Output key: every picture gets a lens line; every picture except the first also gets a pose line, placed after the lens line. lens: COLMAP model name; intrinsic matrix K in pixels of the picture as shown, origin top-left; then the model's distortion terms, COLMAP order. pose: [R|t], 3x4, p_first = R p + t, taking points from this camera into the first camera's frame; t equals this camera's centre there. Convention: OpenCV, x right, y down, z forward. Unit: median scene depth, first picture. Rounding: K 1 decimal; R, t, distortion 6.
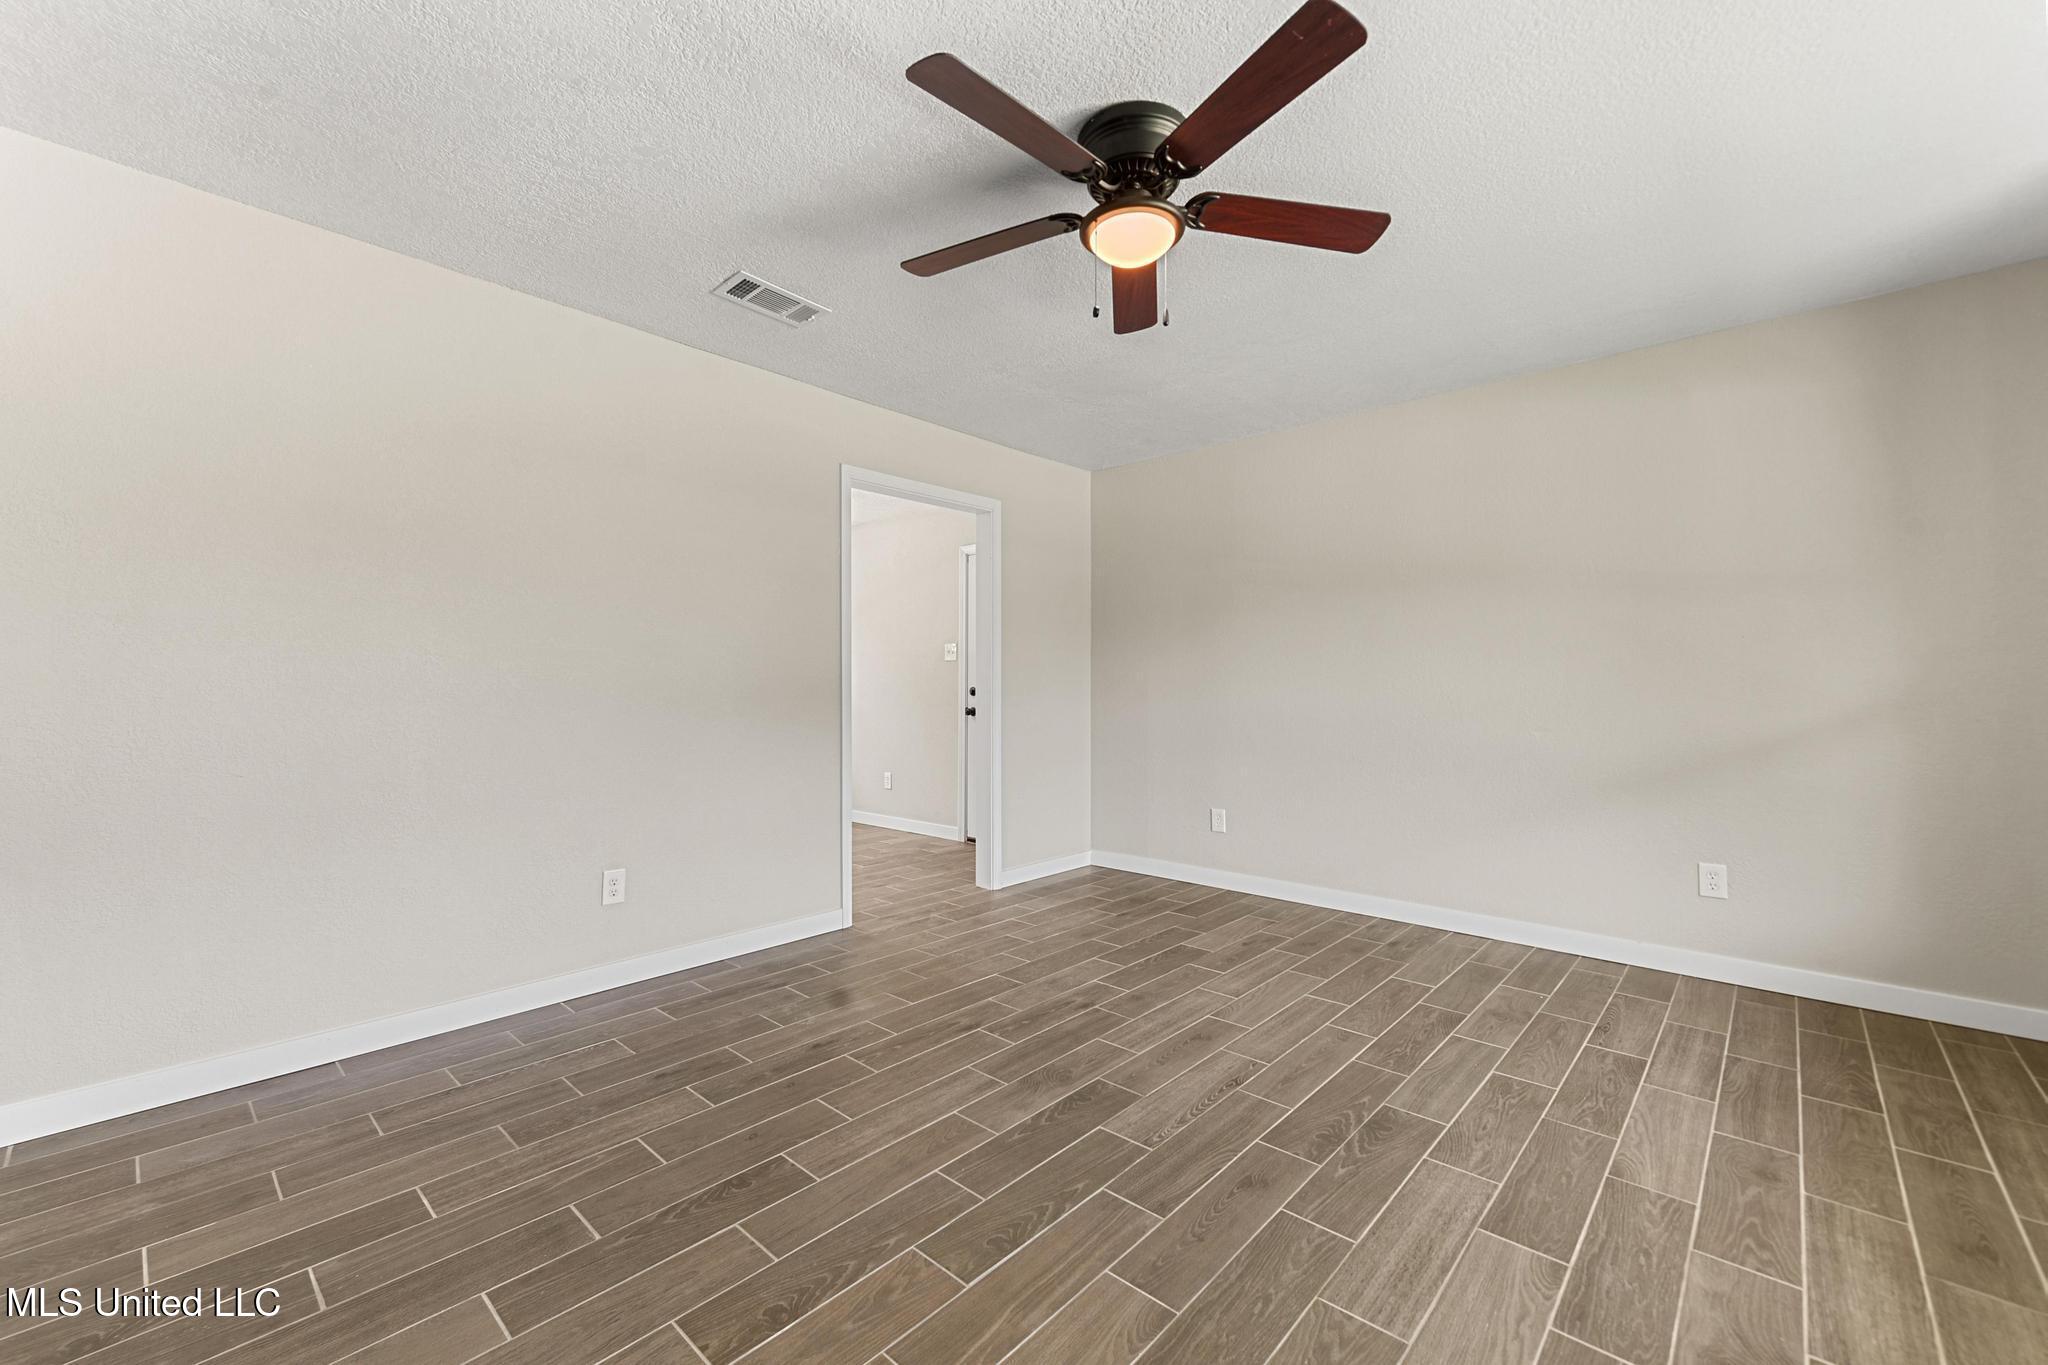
lens RADIAL K [[825.9, 0, 1004.2], [0, 825.9, 676.4], [0, 0, 1]] dist [0.008409, -0.000792]
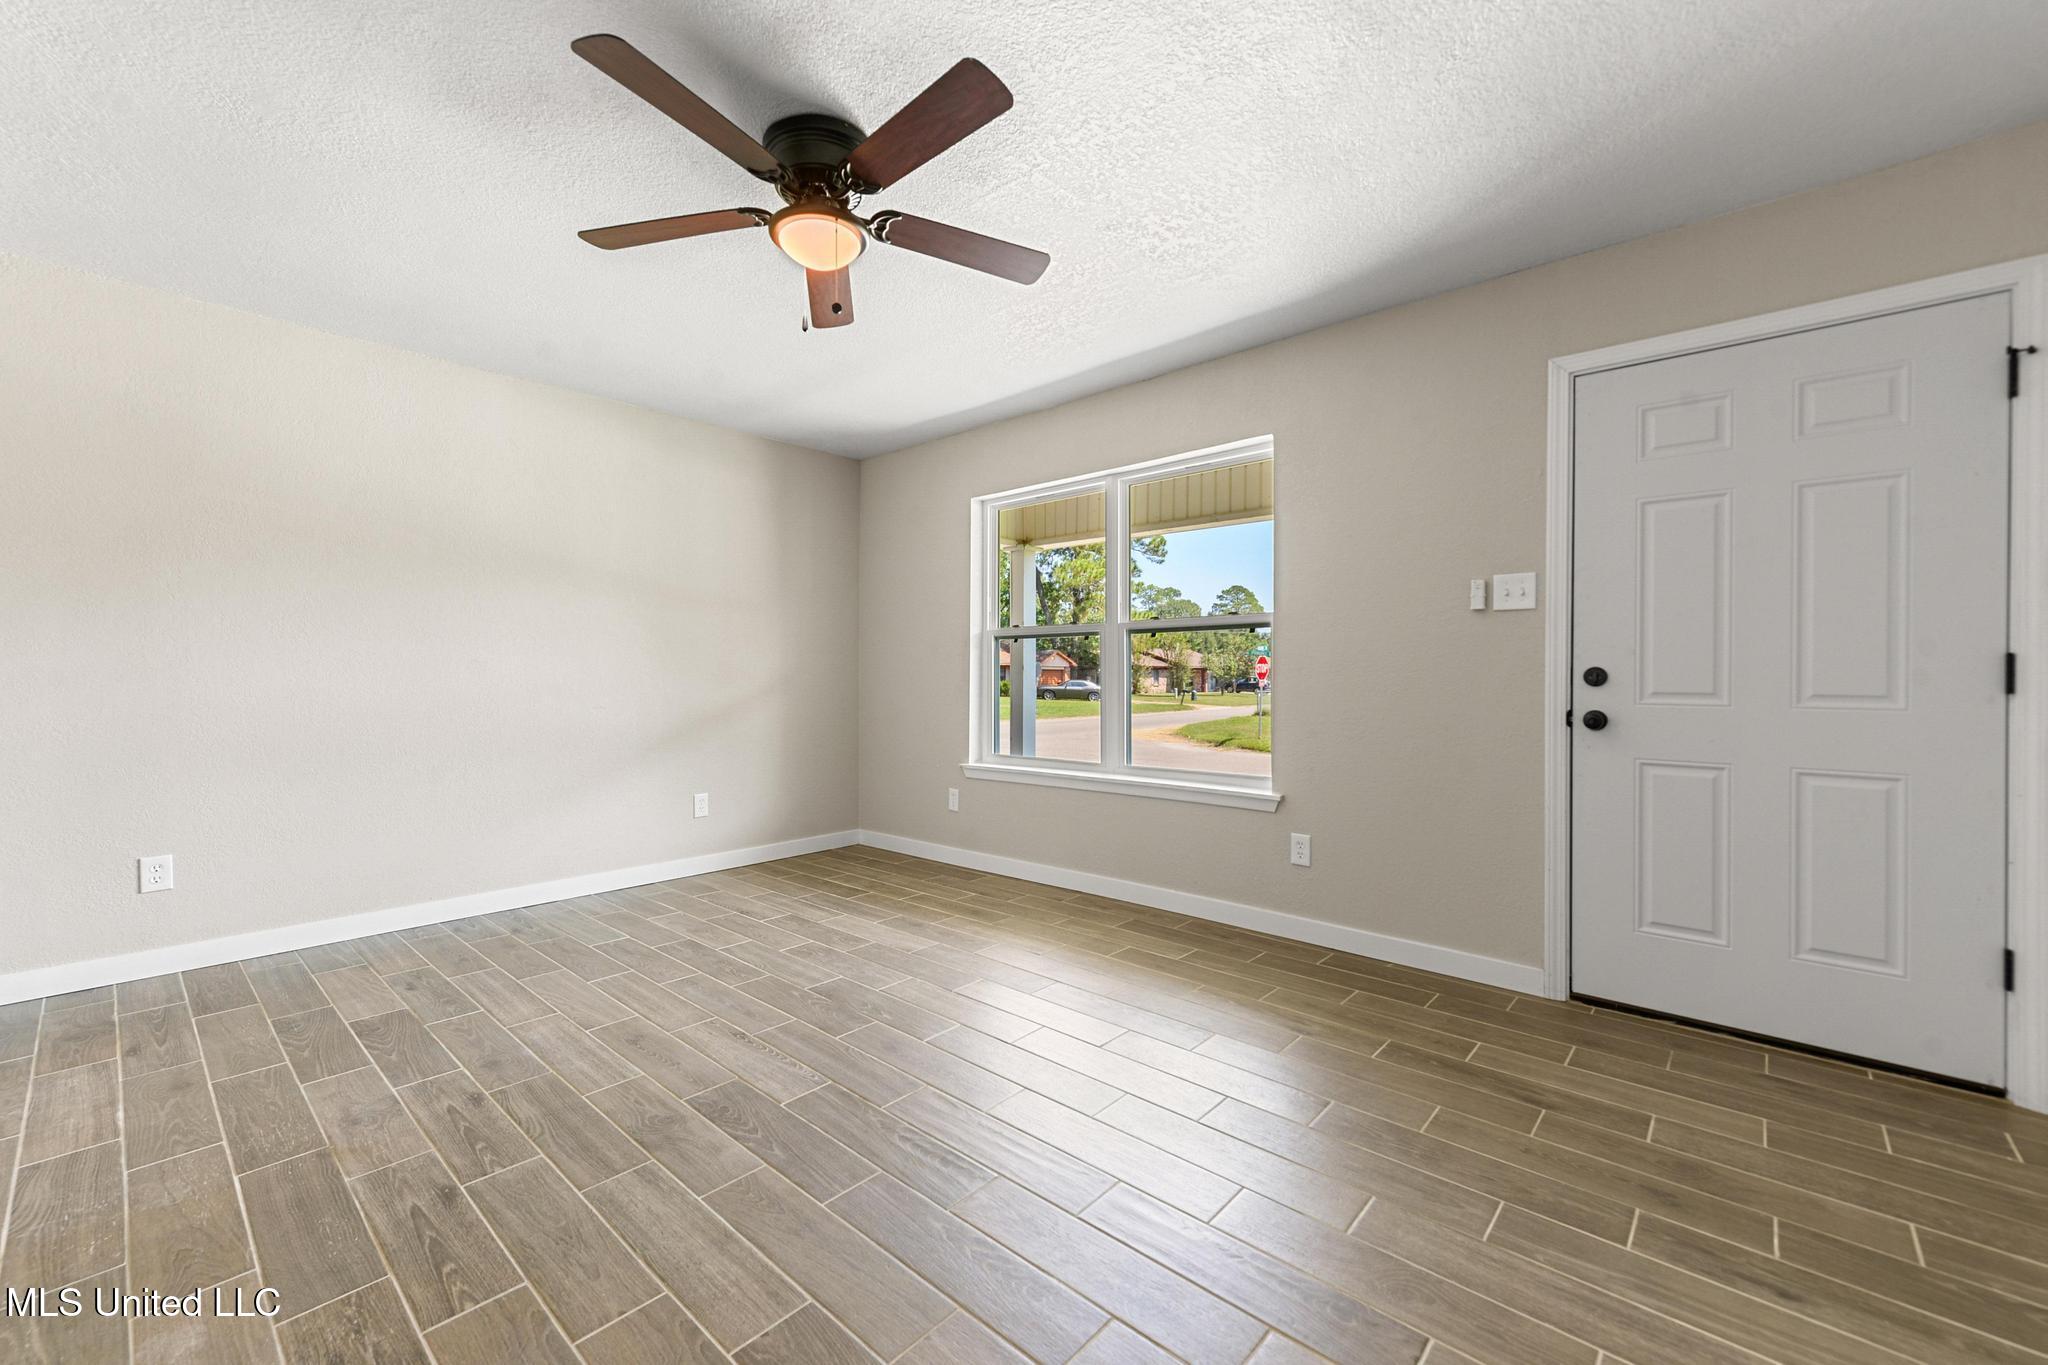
lens RADIAL K [[825.9, 0, 1004.2], [0, 825.9, 676.4], [0, 0, 1]] dist [0.008409, -0.000792]
pose [[-0.010000, -0.003610, 0.999943, -0.732520], [-0.013501, 0.999903, 0.003475, 0.012430], [-0.999859, -0.013465, -0.010048, 0.610177]]
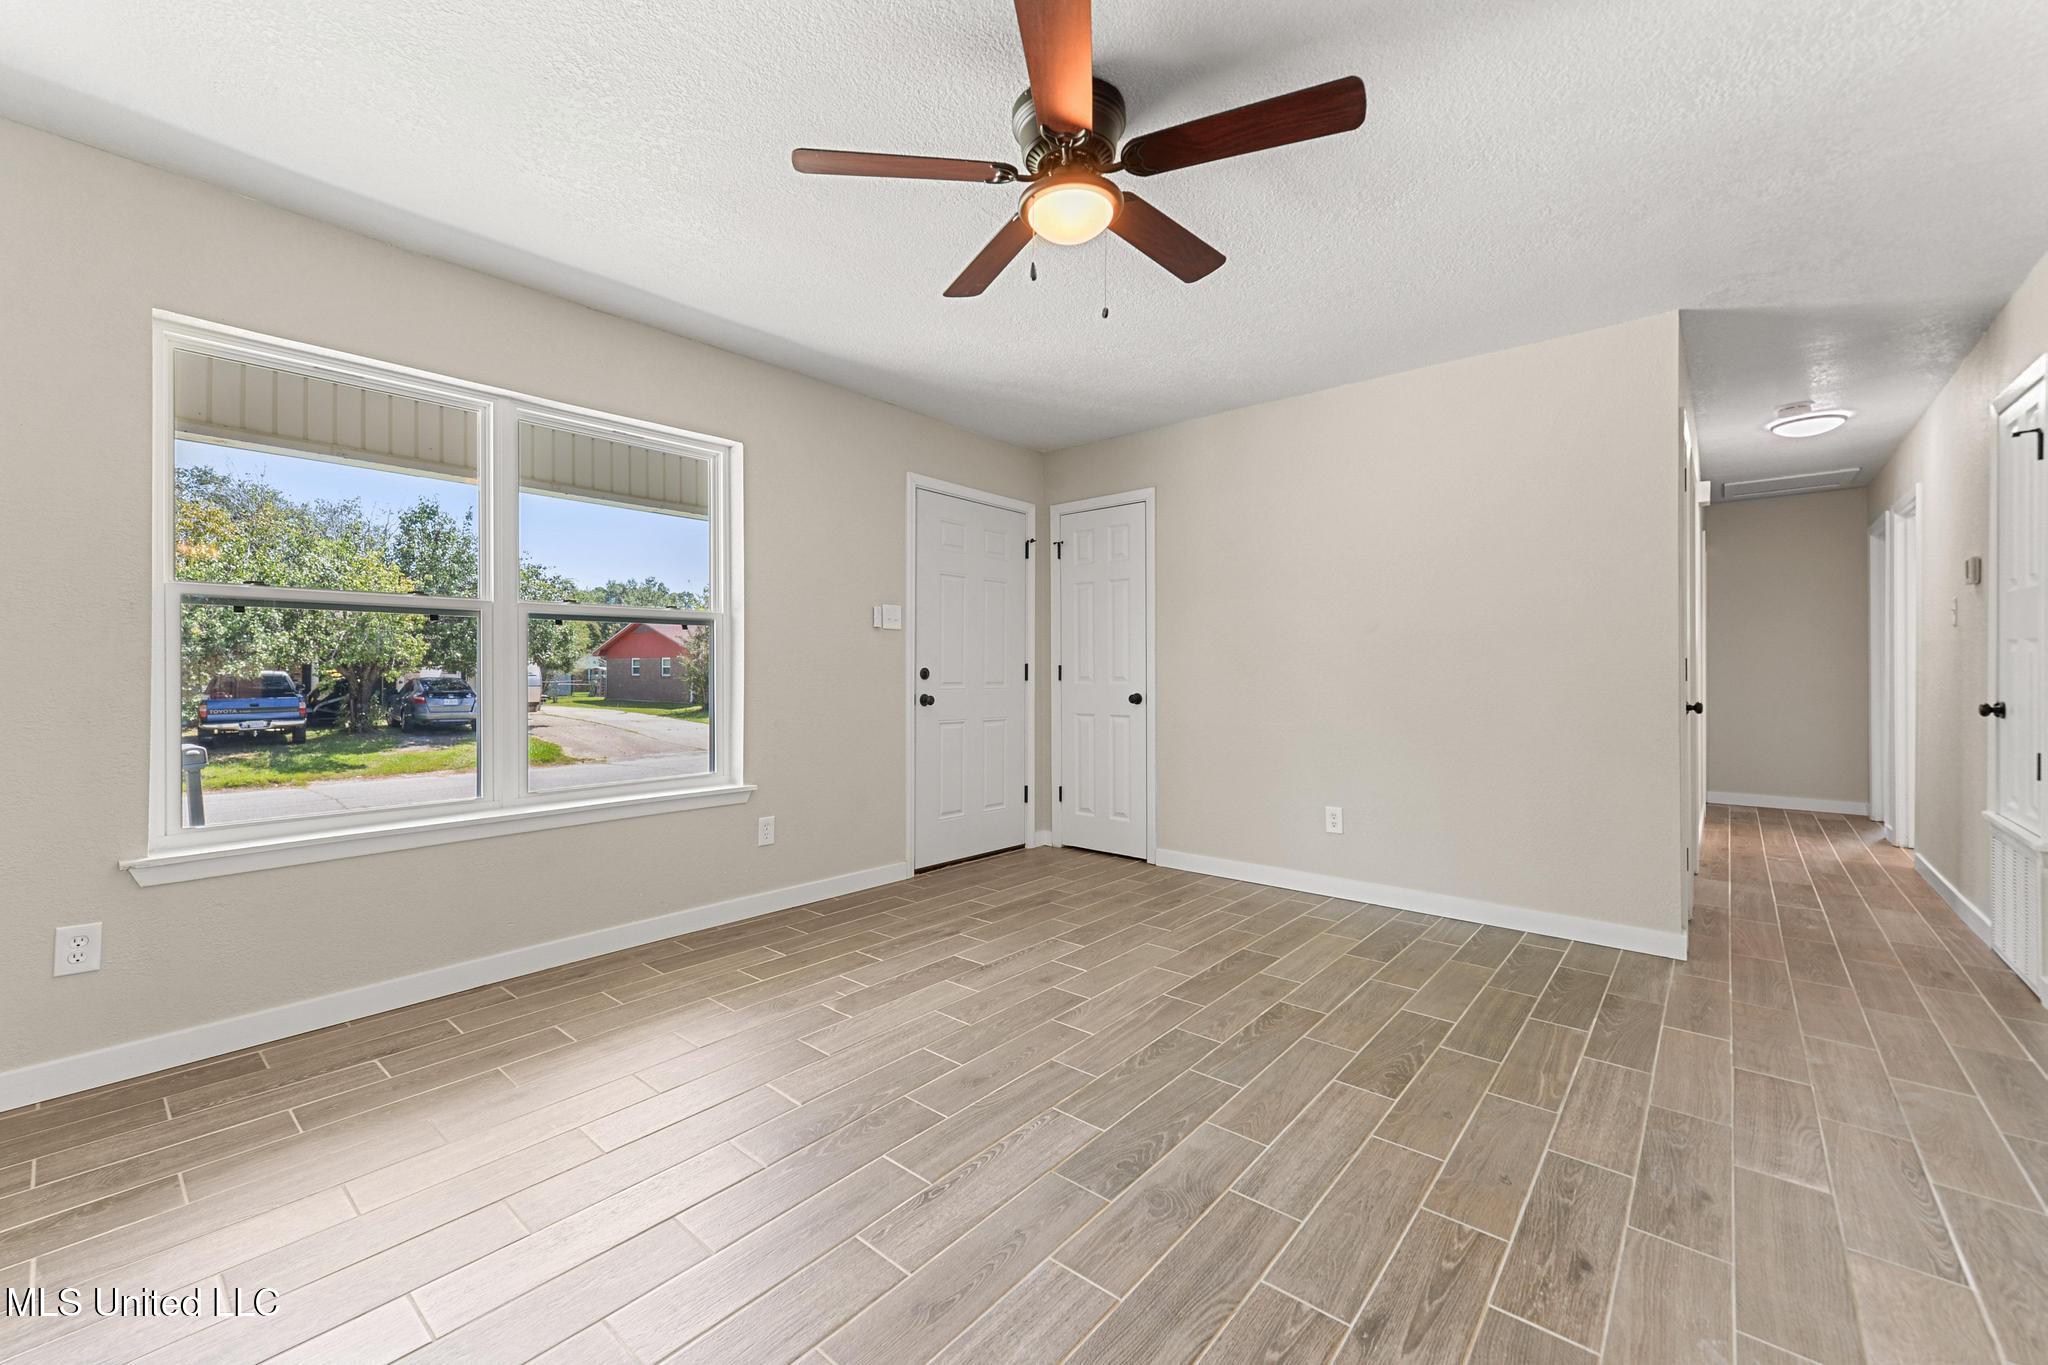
lens RADIAL K [[825.9, 0, 1004.2], [0, 825.9, 676.4], [0, 0, 1]] dist [0.008409, -0.000792]
pose [[-0.999368, -0.000093, -0.035542, 0.215875], [0.000137, 0.999979, -0.006442, 0.023506], [0.035542, -0.006443, -0.999347, 1.595526]]
